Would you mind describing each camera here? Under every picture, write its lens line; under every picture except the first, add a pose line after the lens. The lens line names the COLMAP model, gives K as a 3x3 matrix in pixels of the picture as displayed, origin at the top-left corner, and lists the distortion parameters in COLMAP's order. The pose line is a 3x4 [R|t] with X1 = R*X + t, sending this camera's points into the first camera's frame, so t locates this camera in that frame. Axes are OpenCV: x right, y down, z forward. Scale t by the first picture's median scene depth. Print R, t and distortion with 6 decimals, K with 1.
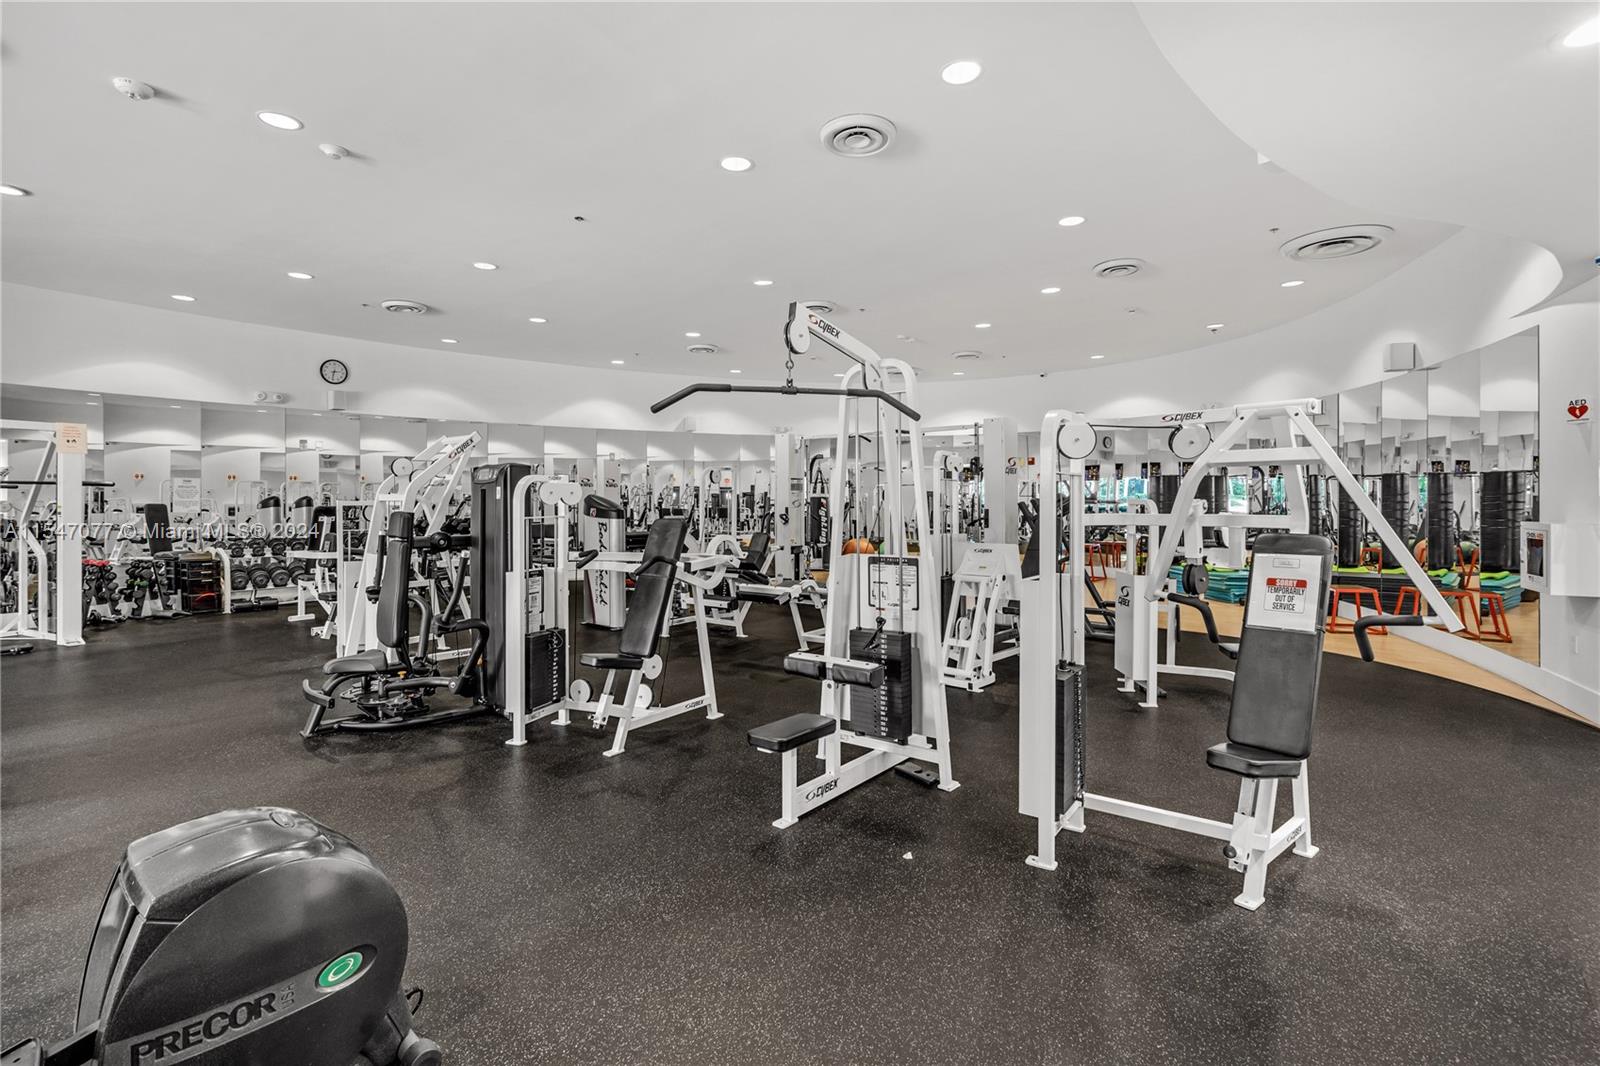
lens RADIAL K [[743.0, 0, 791.3], [0, 743.0, 513.4], [0, 0, 1]] dist [-0.008491, 0.000593]
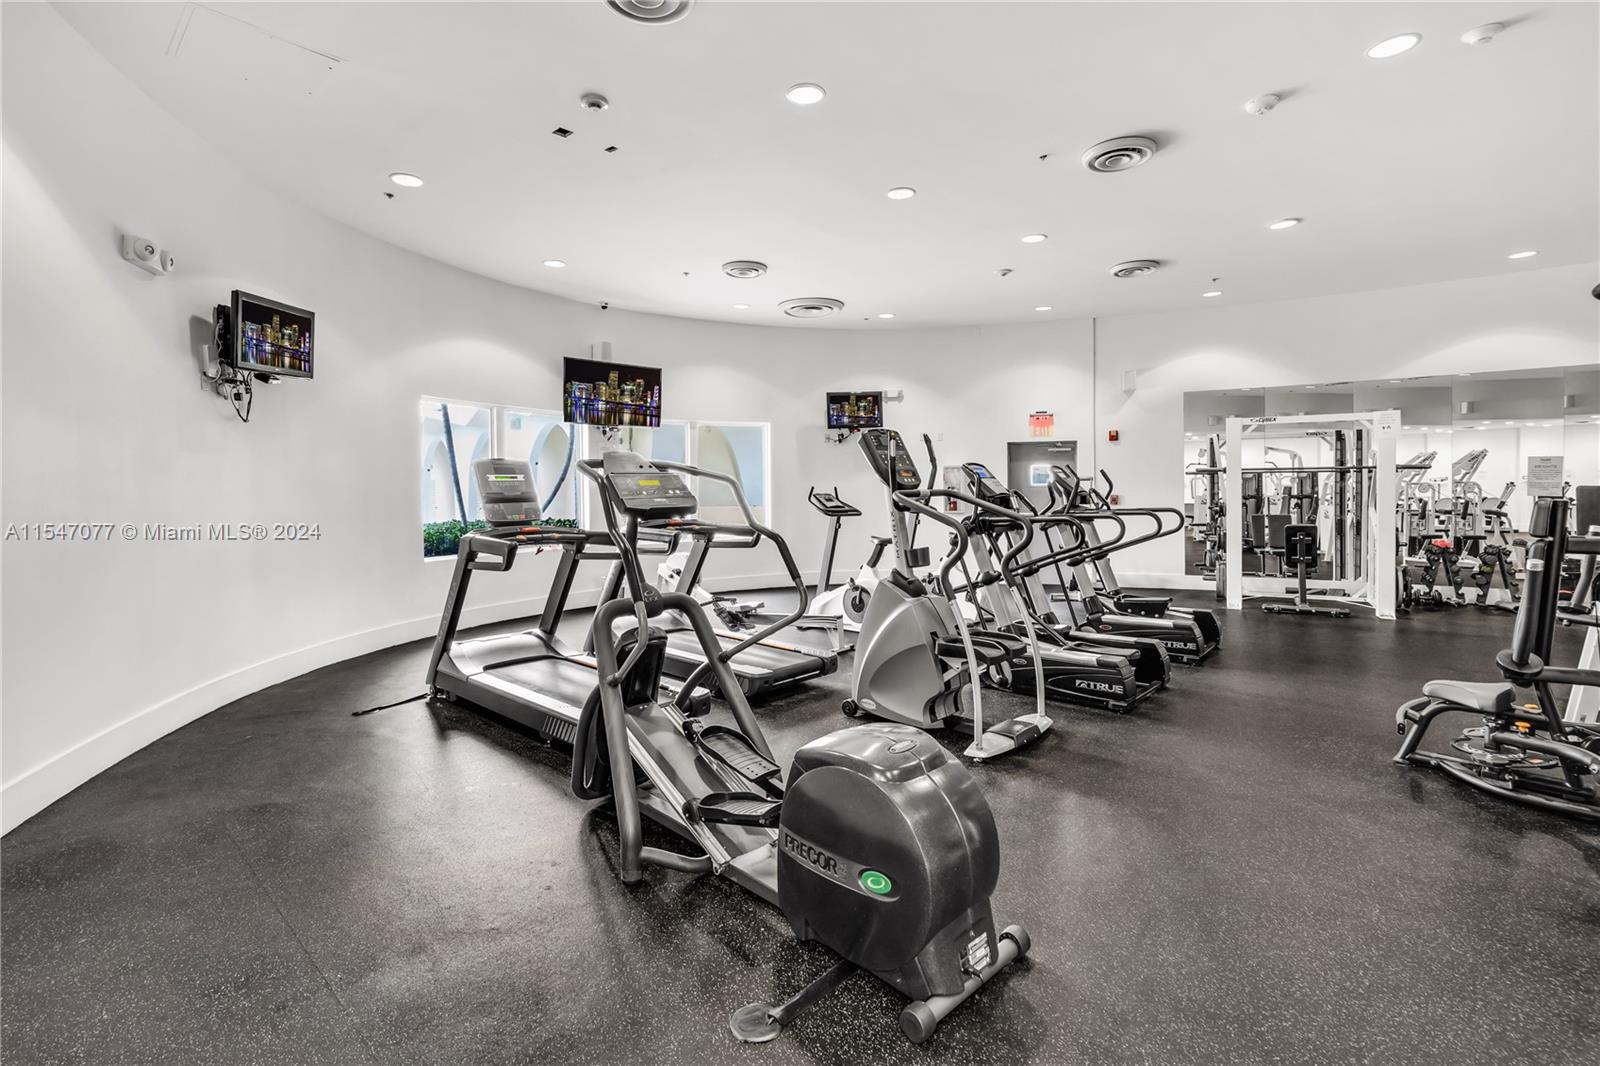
lens RADIAL K [[743.0, 0, 806.1], [0, 743.0, 516.7], [0, 0, 1]] dist [-0.001840, -0.000531]
pose [[-0.045933, 0.037444, -0.998243, 0.214454], [-0.004141, 0.999282, 0.037674, -0.011051], [0.998936, 0.005864, -0.045745, 0.336764]]
